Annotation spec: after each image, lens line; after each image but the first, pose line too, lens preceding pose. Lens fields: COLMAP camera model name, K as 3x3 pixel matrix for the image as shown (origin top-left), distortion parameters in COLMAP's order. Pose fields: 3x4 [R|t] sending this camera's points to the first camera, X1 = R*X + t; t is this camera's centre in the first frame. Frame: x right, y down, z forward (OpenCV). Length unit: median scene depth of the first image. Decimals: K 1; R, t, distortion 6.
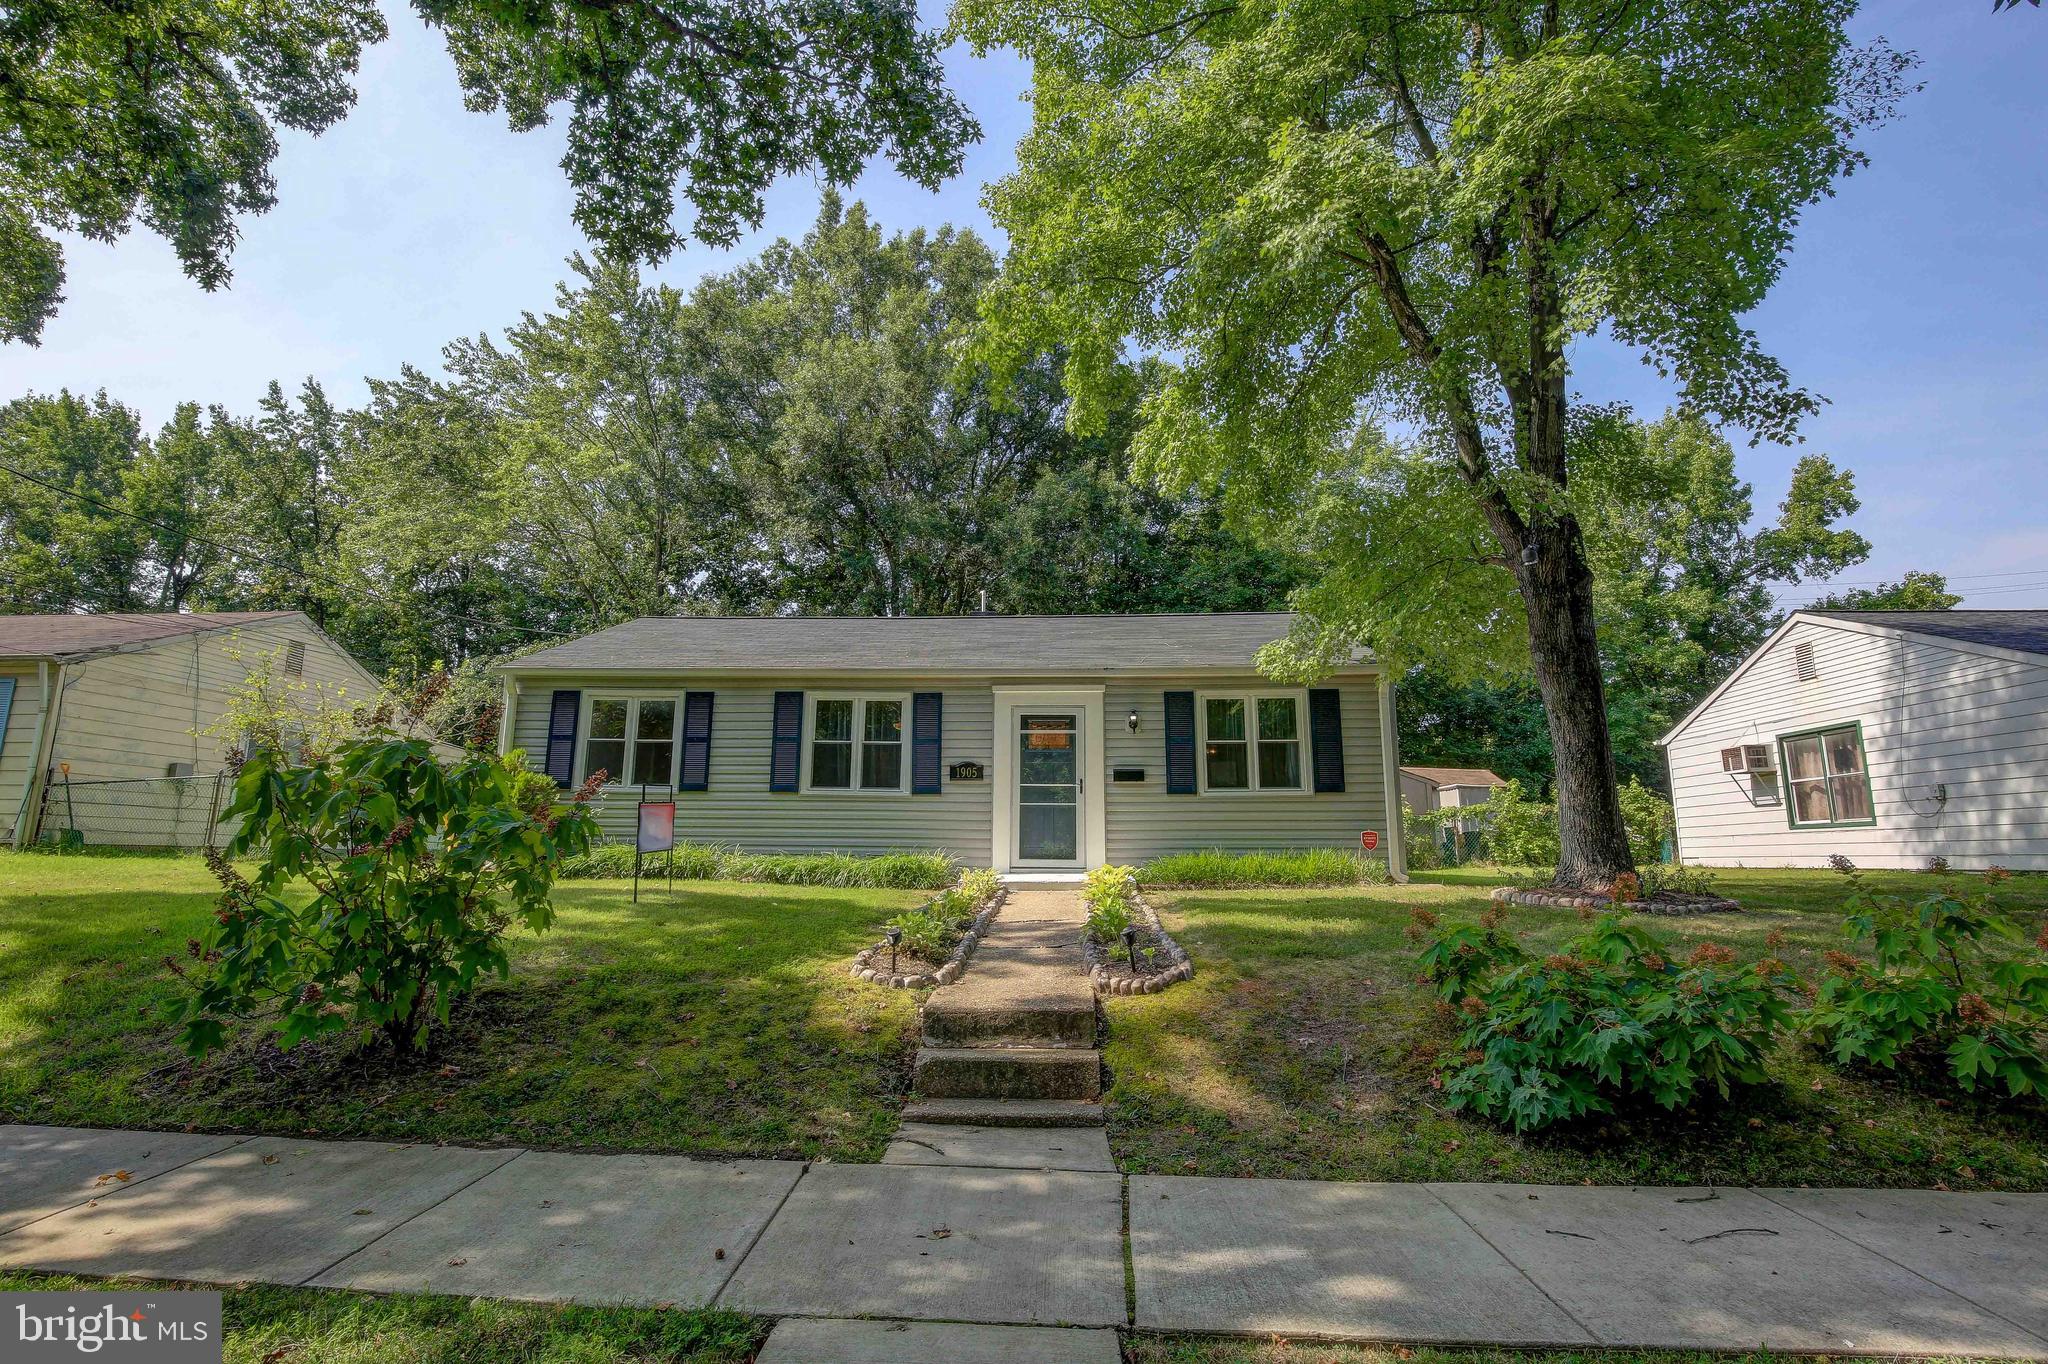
lens RADIAL K [[908.2, 0, 996.3], [0, 908.2, 693.4], [0, 0, 1]] dist [-0.021595, -0.000243]
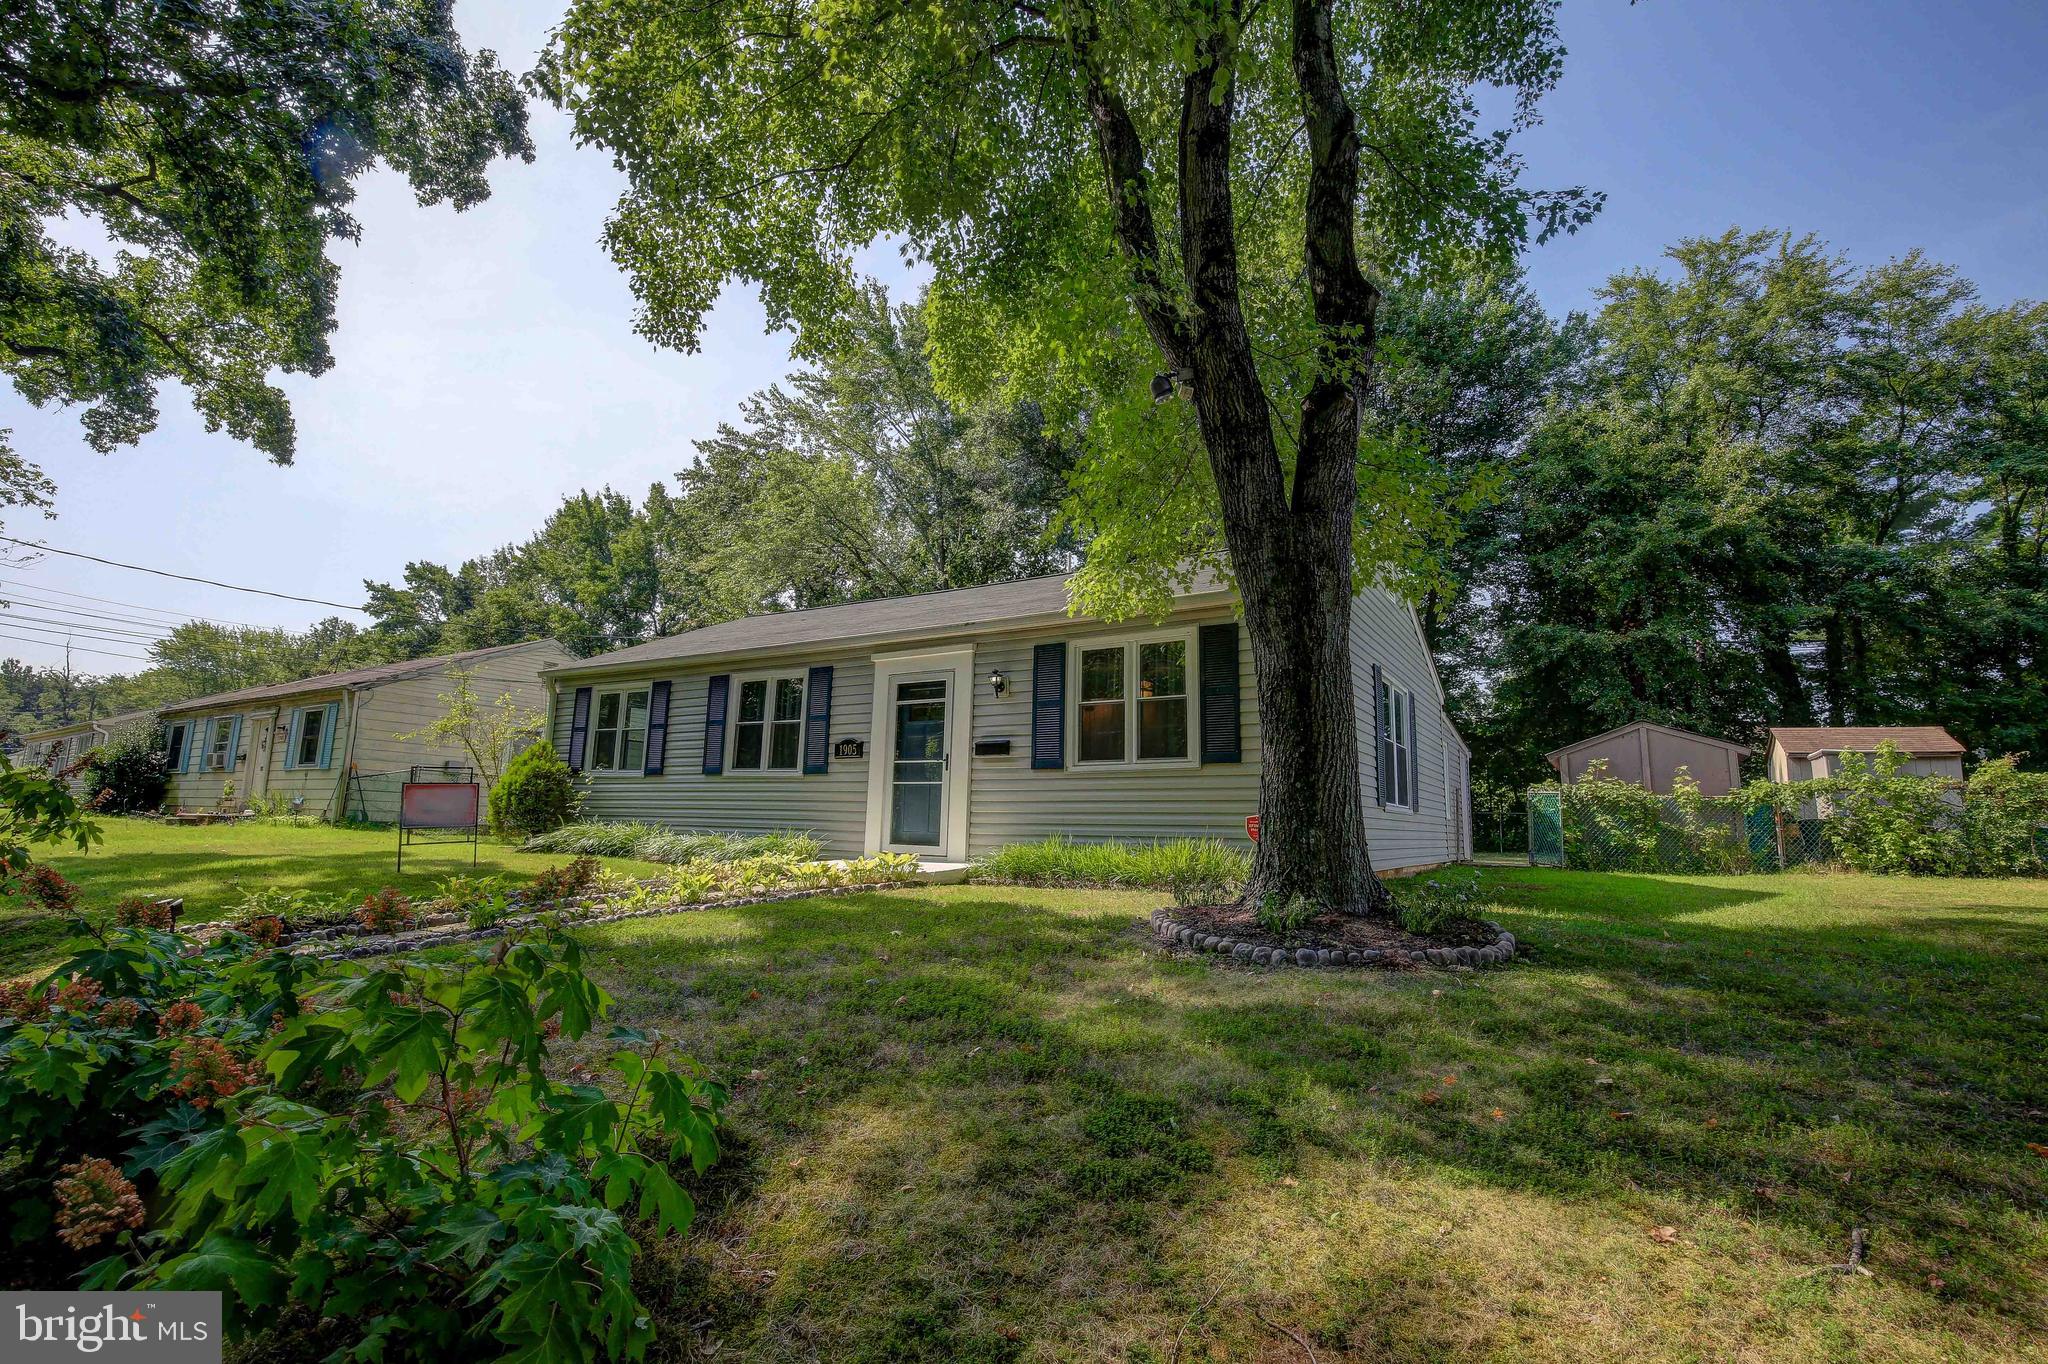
lens RADIAL K [[908.2, 0, 996.3], [0, 908.2, 693.4], [0, 0, 1]] dist [-0.021595, -0.000243]
pose [[0.887659, -0.056447, -0.457028, 0.503542], [0.062497, 0.998043, -0.001883, 0.039069], [0.456240, -0.026891, 0.889450, 0.237835]]
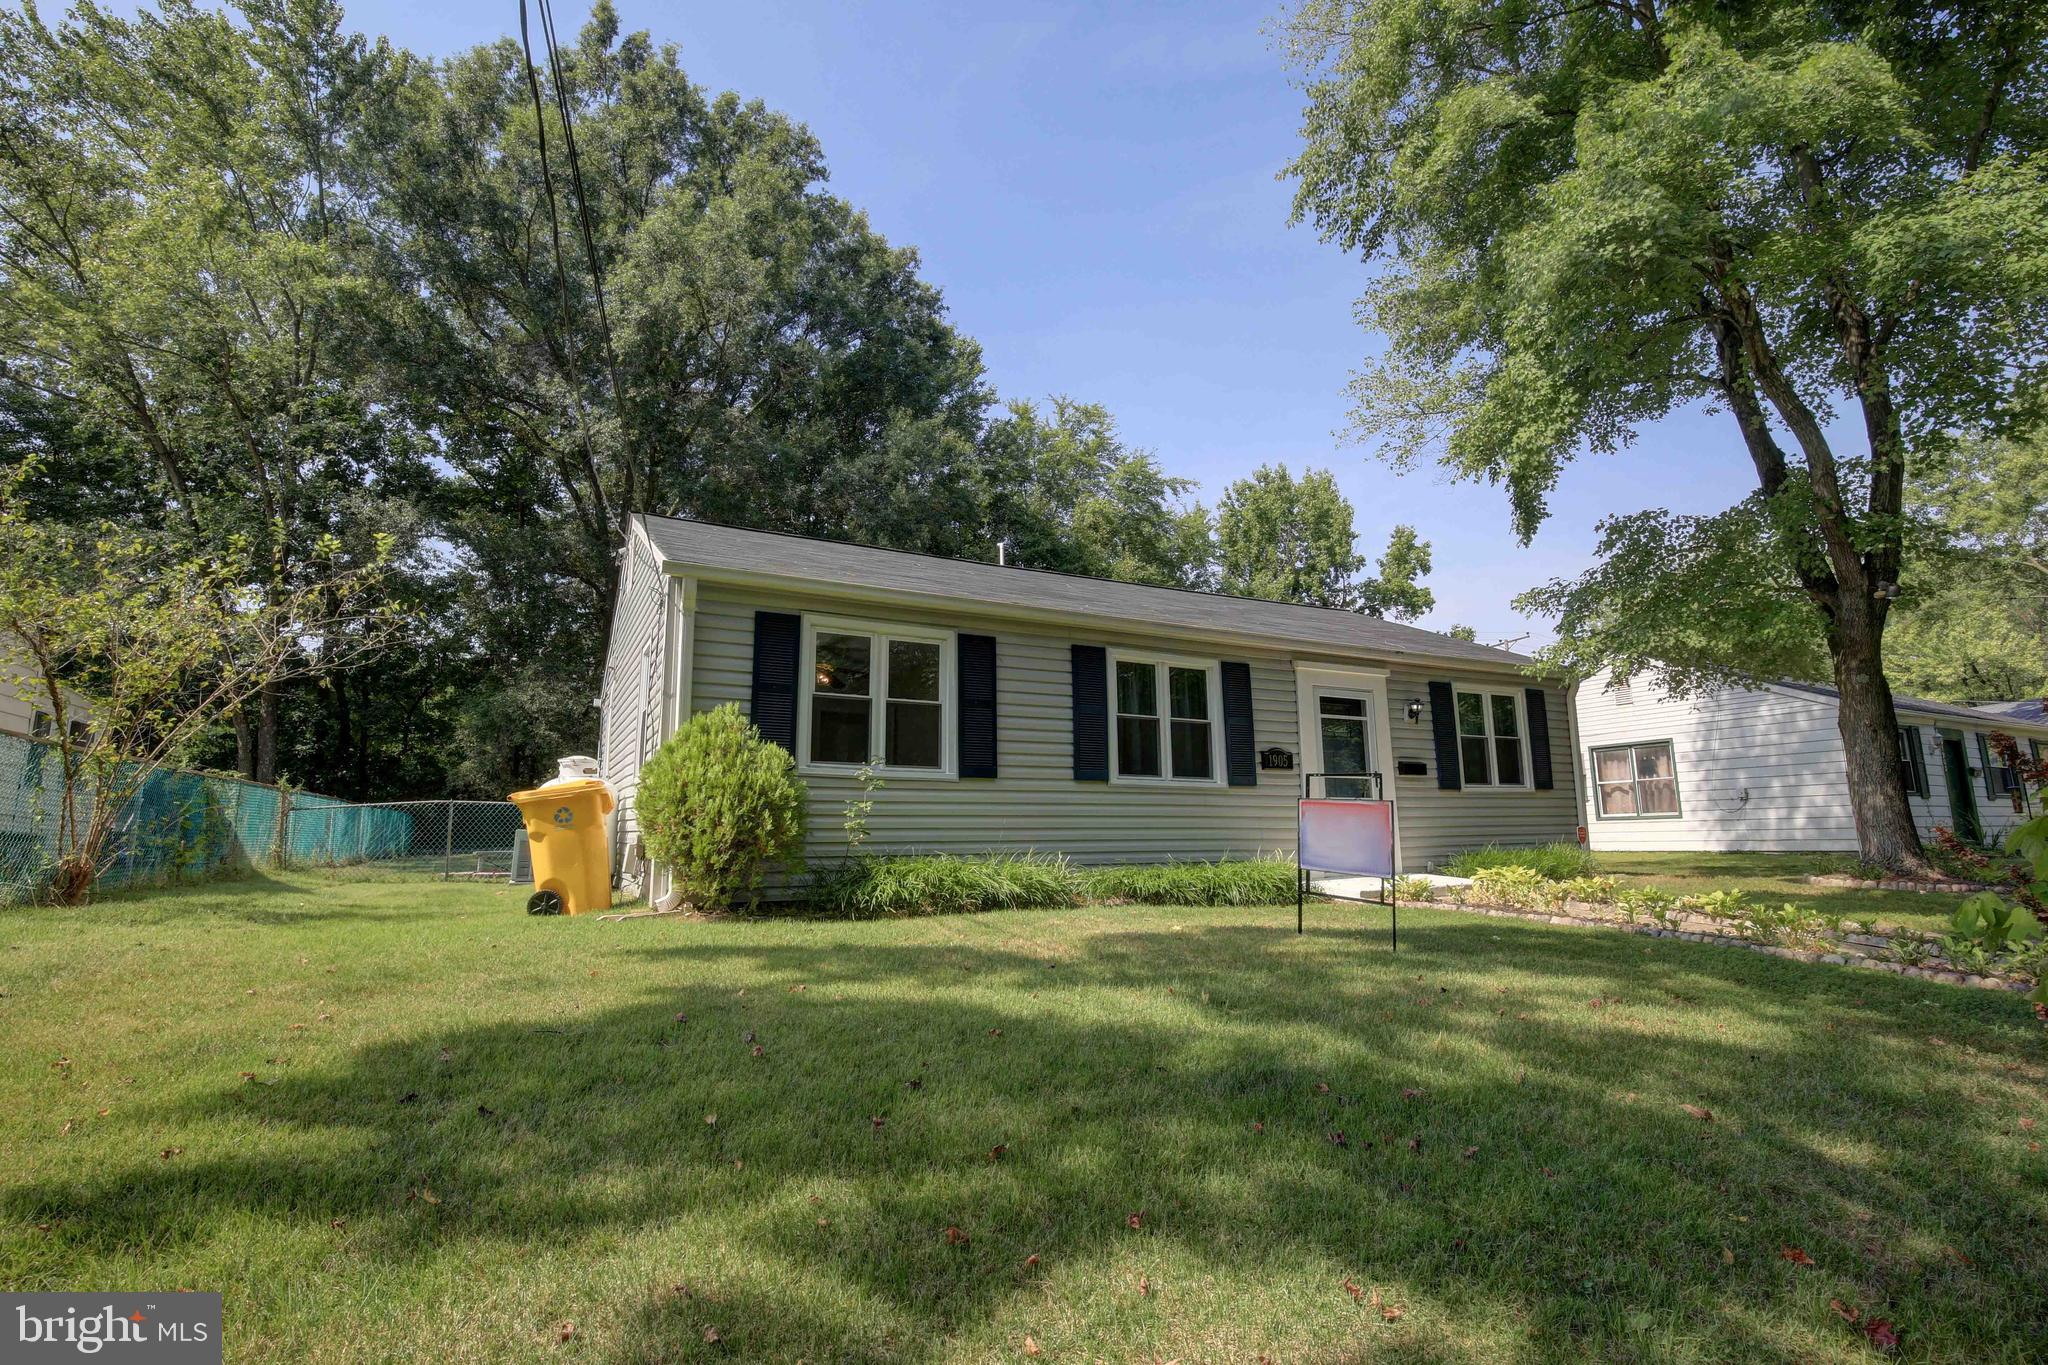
lens RADIAL K [[947.6, 0, 975.2], [0, 947.6, 685.6], [0, 0, 1]] dist [-0.002180, -0.000091]
pose [[0.852542, 0.066429, 0.518420, -0.704724], [-0.071440, 0.997392, -0.010321, 0.044468], [-0.517753, -0.028237, 0.855064, 0.376525]]
